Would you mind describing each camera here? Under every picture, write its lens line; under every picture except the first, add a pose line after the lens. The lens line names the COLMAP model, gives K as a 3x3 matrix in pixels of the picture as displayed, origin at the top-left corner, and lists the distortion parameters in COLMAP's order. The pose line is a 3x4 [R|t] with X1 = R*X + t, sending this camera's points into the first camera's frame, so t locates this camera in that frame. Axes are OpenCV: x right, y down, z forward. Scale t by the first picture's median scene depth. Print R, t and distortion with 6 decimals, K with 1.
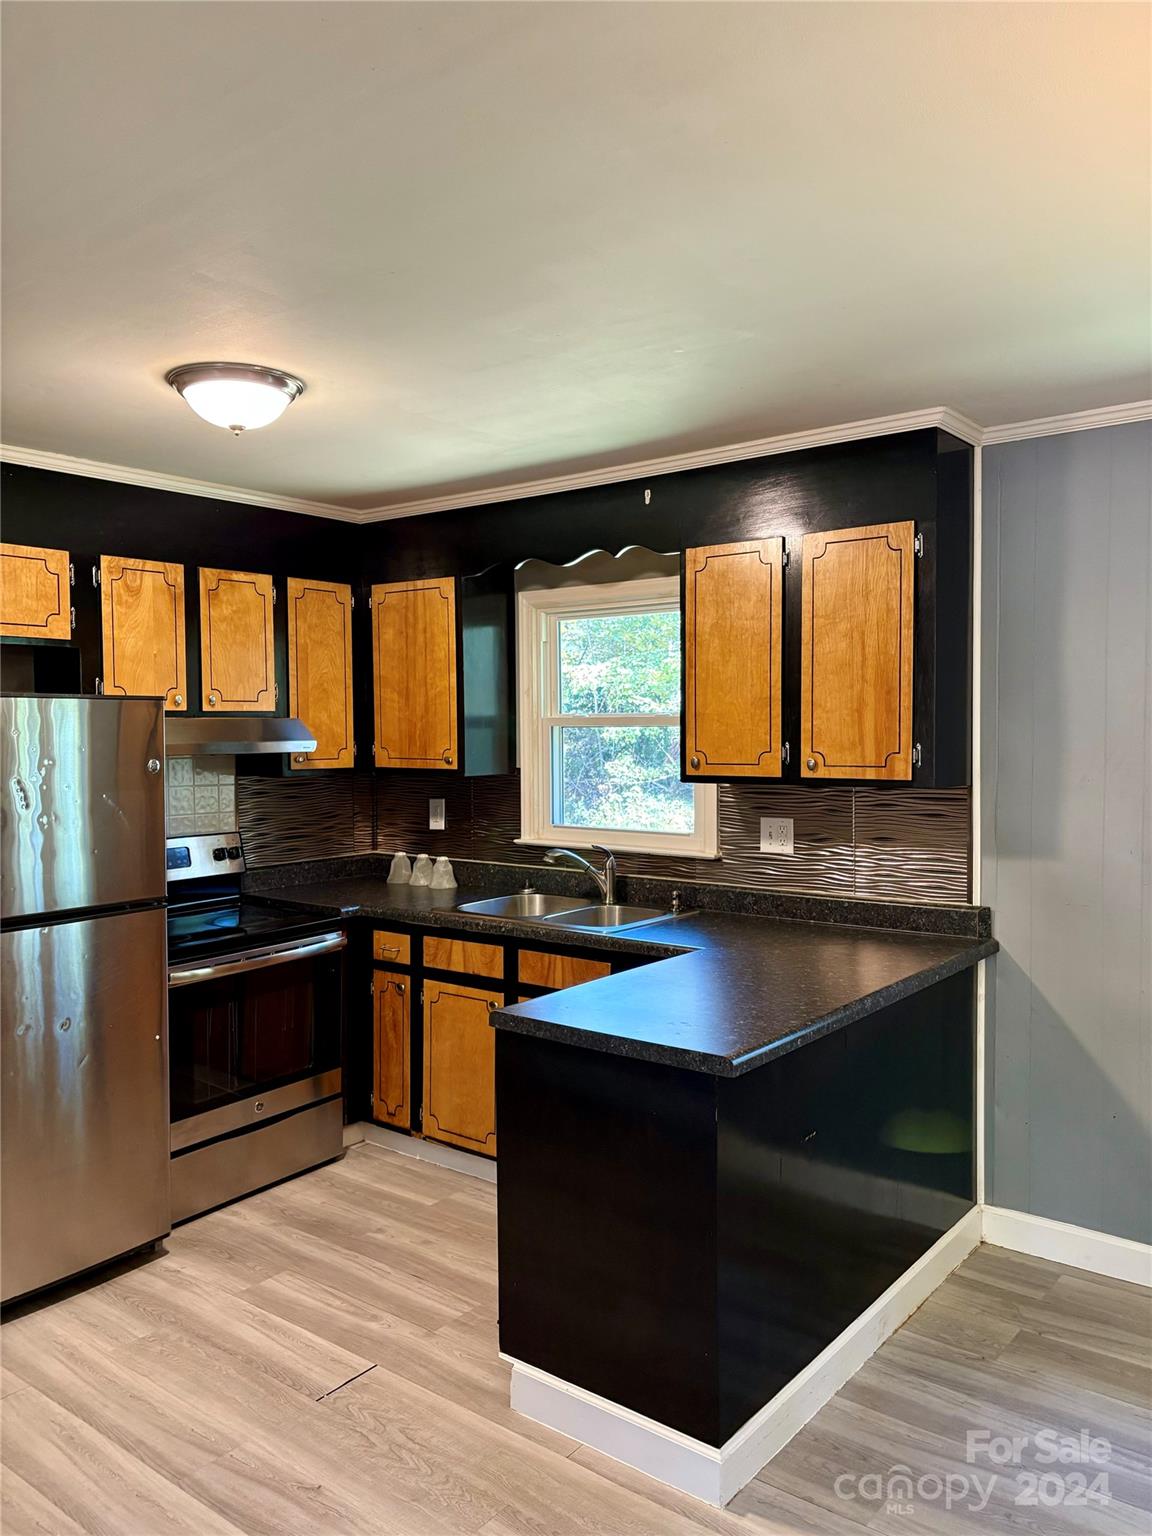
lens RADIAL K [[1158.2, 0, 590.5], [0, 1158.2, 759.8], [0, 0, 1]] dist [0.023031, -0.028323]
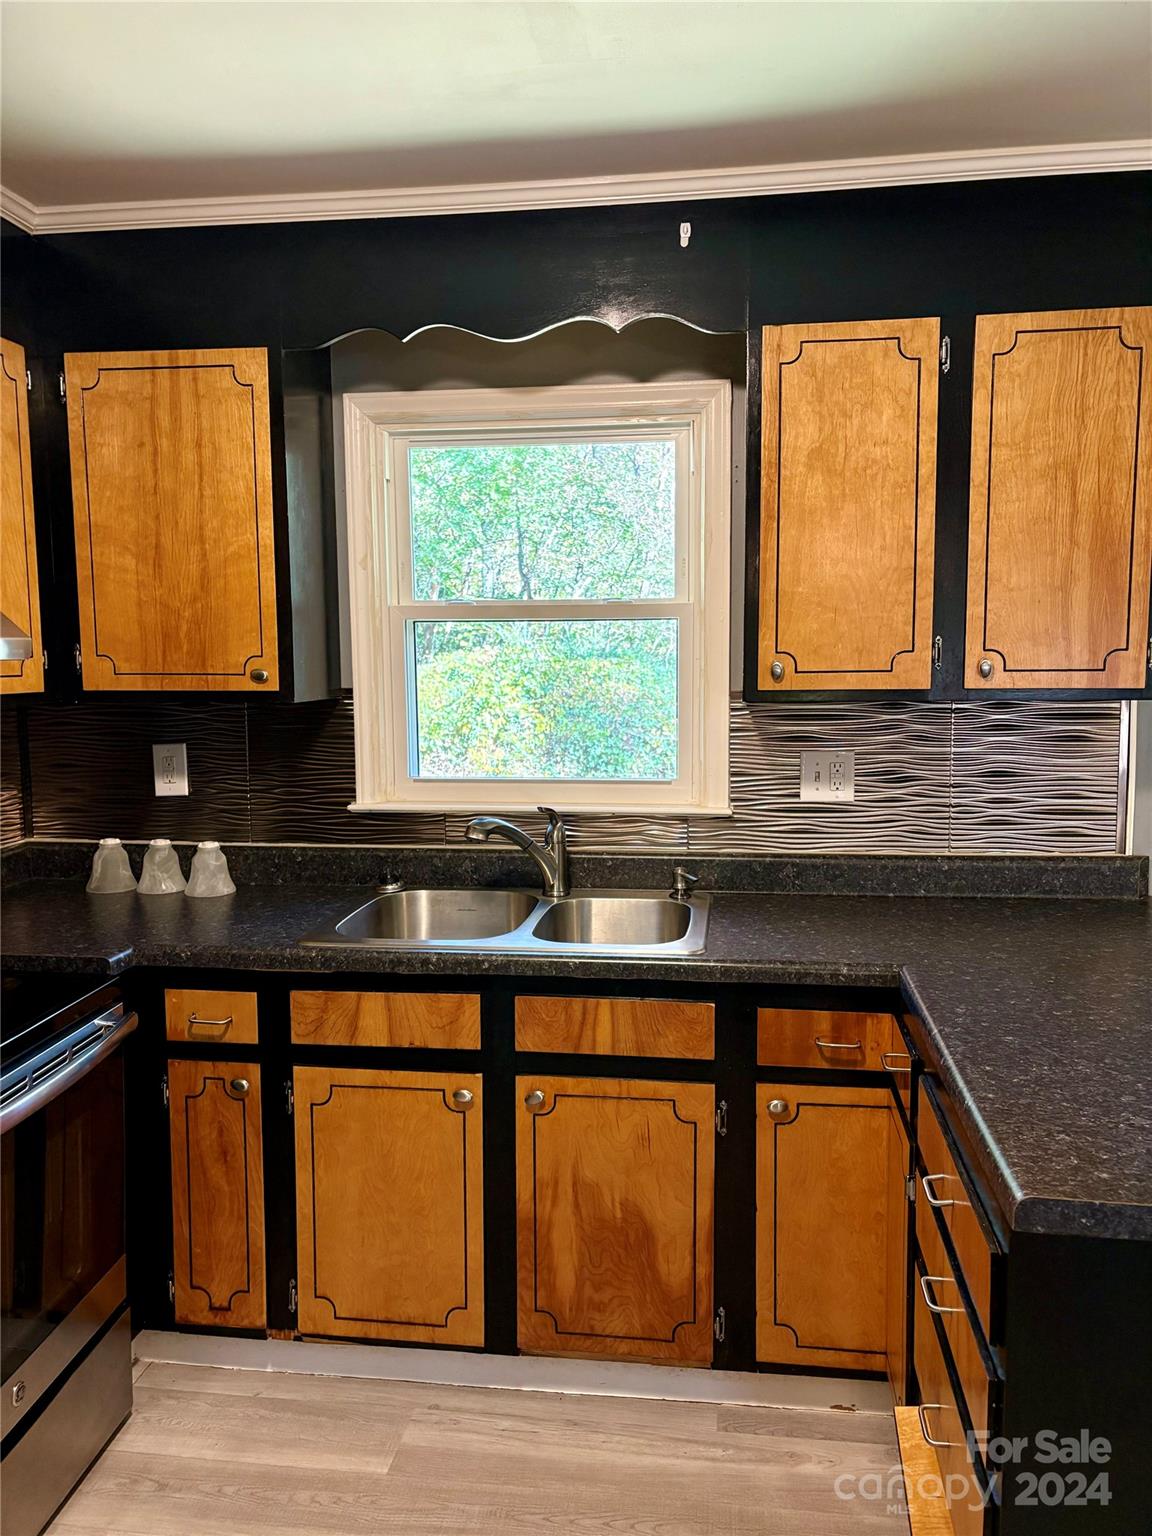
lens RADIAL K [[1158.2, 0, 596.7], [0, 1158.2, 766.4], [0, 0, 1]] dist [0.023031, -0.028323]
pose [[0.860844, -0.049743, 0.506431, -0.289571], [0.015986, 0.997363, 0.070790, 0.007795], [-0.508617, -0.052843, 0.859370, 0.445496]]
